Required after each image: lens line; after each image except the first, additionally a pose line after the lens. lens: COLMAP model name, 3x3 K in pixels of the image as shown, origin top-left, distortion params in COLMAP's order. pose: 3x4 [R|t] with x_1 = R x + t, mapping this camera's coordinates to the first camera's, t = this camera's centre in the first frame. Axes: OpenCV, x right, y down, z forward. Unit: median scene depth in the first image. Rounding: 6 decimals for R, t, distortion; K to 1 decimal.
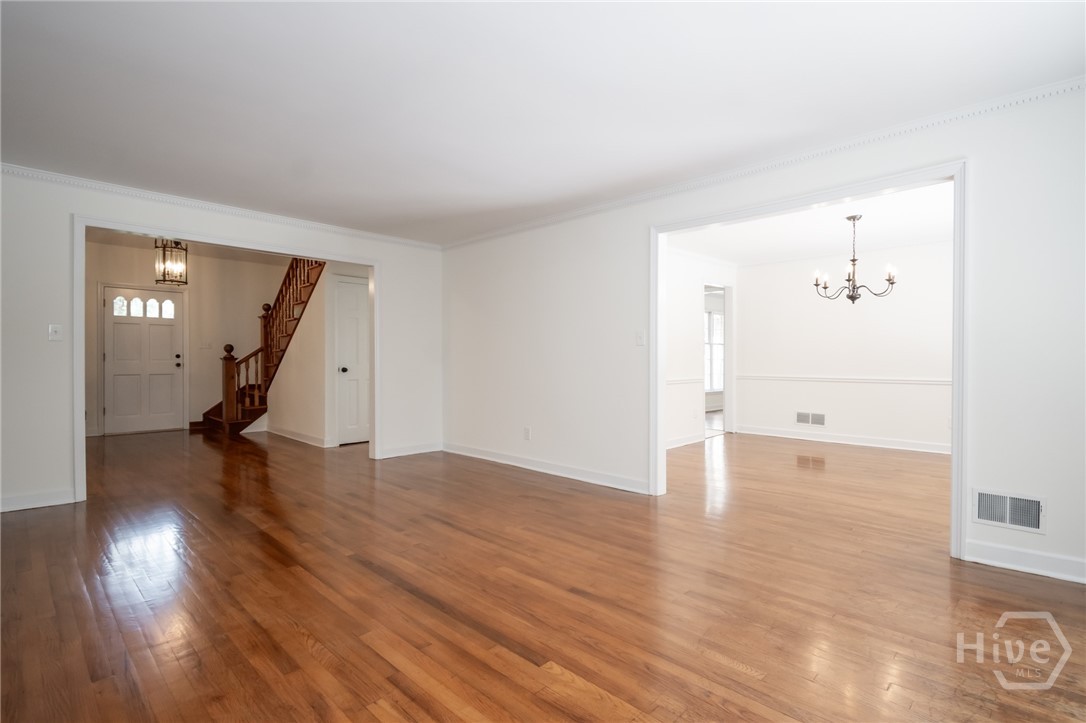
lens RADIAL K [[531.9, 0, 546.2], [0, 531.9, 362.7], [0, 0, 1]] dist [-0.001302, -0.001315]
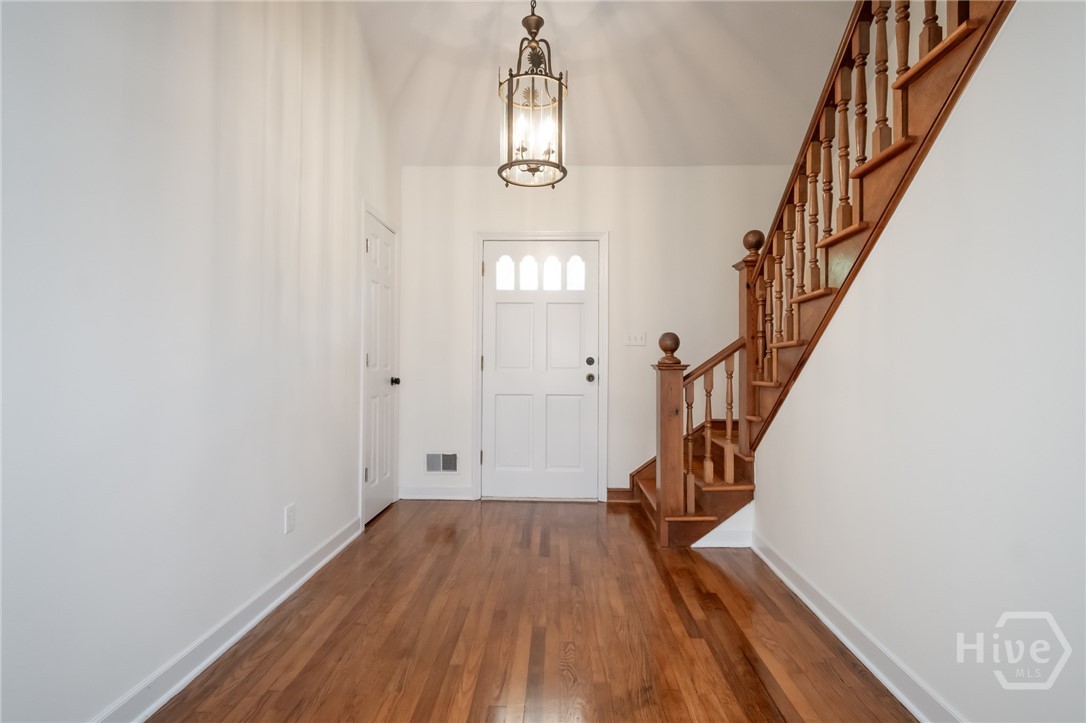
lens RADIAL K [[531.9, 0, 547.3], [0, 531.9, 361.5], [0, 0, 1]] dist [-0.001302, -0.001315]
pose [[0.679854, 0.000703, -0.733347, -0.340545], [-0.007860, 0.999949, -0.006328, -0.008060], [0.733305, 0.010066, 0.679825, 0.619630]]
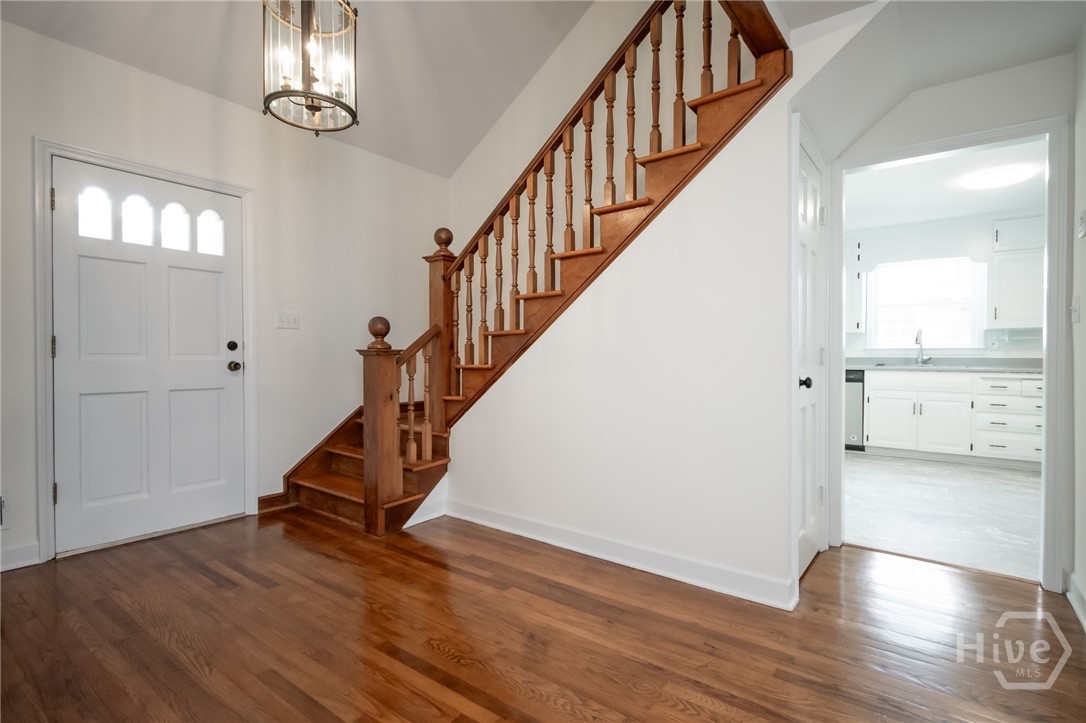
lens RADIAL K [[531.9, 0, 545.3], [0, 531.9, 361.9], [0, 0, 1]] dist [-0.001302, -0.001315]
pose [[0.990968, 0.001698, 0.134085, -0.509755], [-0.002609, 0.999975, 0.006614, -0.002649], [-0.134071, -0.006905, 0.990948, 0.553332]]
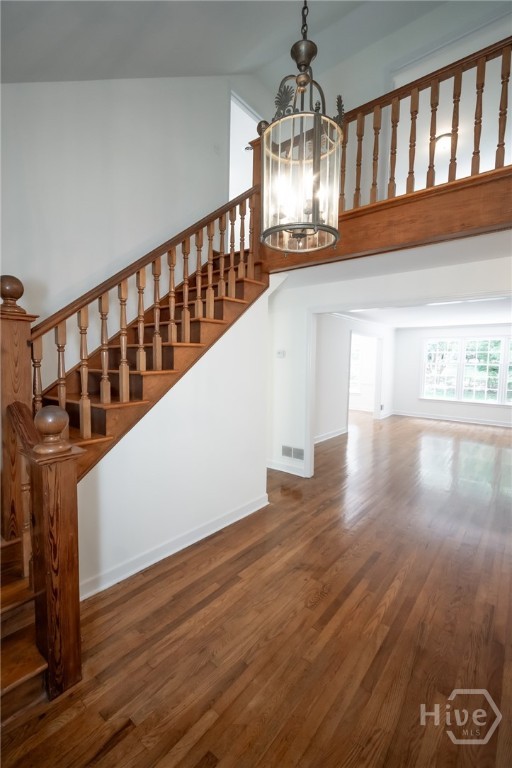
lens RADIAL K [[337.6, 0, 258.4], [0, 337.6, 382.6], [0, 0, 1]] dist [0.001298, -0.000789]
pose [[-0.094498, -0.076362, 0.992592, -0.777561], [-0.007761, 0.997080, 0.075969, -0.063407], [-0.995495, -0.000524, -0.094815, 0.876844]]
